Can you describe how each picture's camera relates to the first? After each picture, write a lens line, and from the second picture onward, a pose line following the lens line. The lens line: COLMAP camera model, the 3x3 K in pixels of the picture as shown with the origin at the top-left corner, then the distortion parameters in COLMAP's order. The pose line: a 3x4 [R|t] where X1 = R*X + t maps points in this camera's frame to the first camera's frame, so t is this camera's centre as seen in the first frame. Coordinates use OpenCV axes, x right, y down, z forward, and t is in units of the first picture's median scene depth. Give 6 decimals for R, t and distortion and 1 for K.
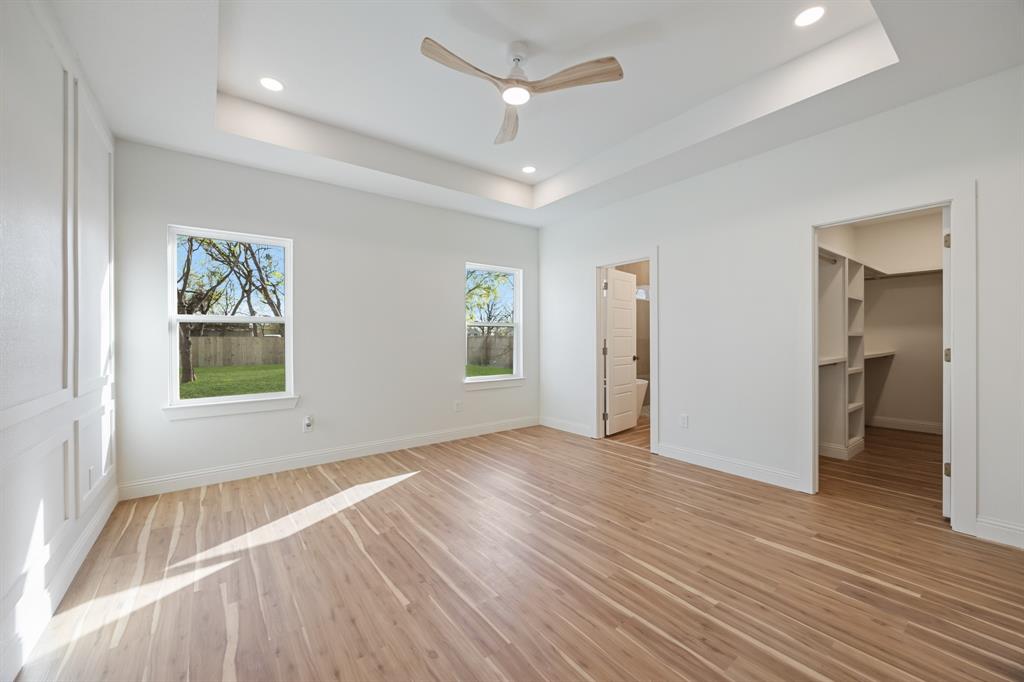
lens RADIAL K [[389.8, 0, 514.3], [0, 389.8, 337.9], [0, 0, 1]] dist [-0.001469, -0.000059]
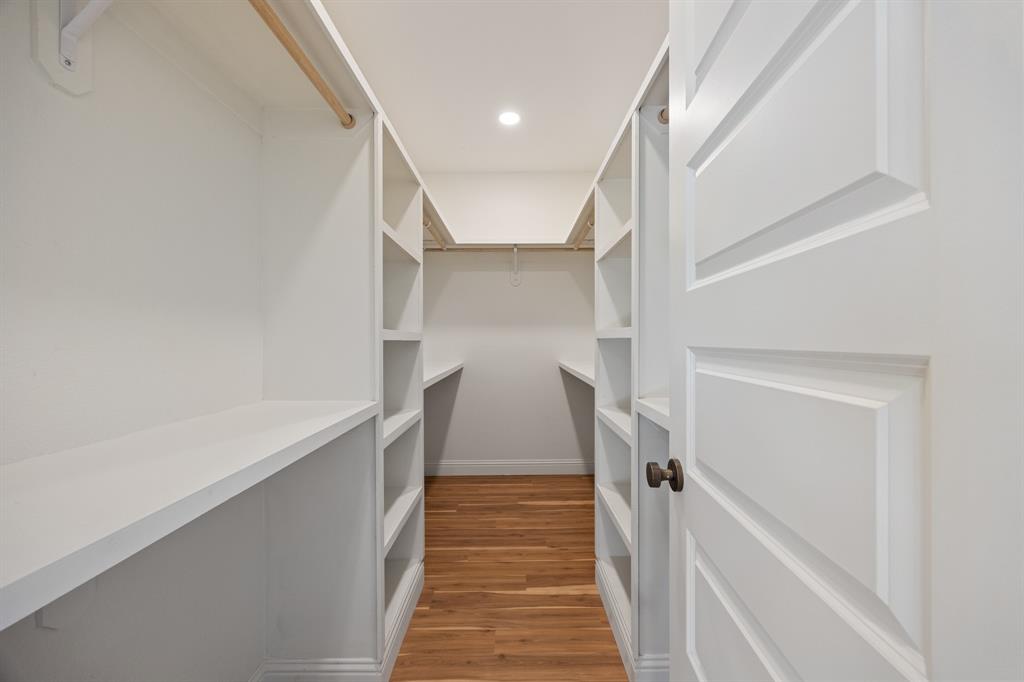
lens RADIAL K [[389.8, 0, 514.3], [0, 389.8, 337.9], [0, 0, 1]] dist [-0.001469, -0.000059]
pose [[0.597154, 0.007253, 0.802094, 0.594416], [0.002740, 0.999935, -0.011082, -0.002640], [-0.802122, 0.008815, 0.597096, 0.638728]]
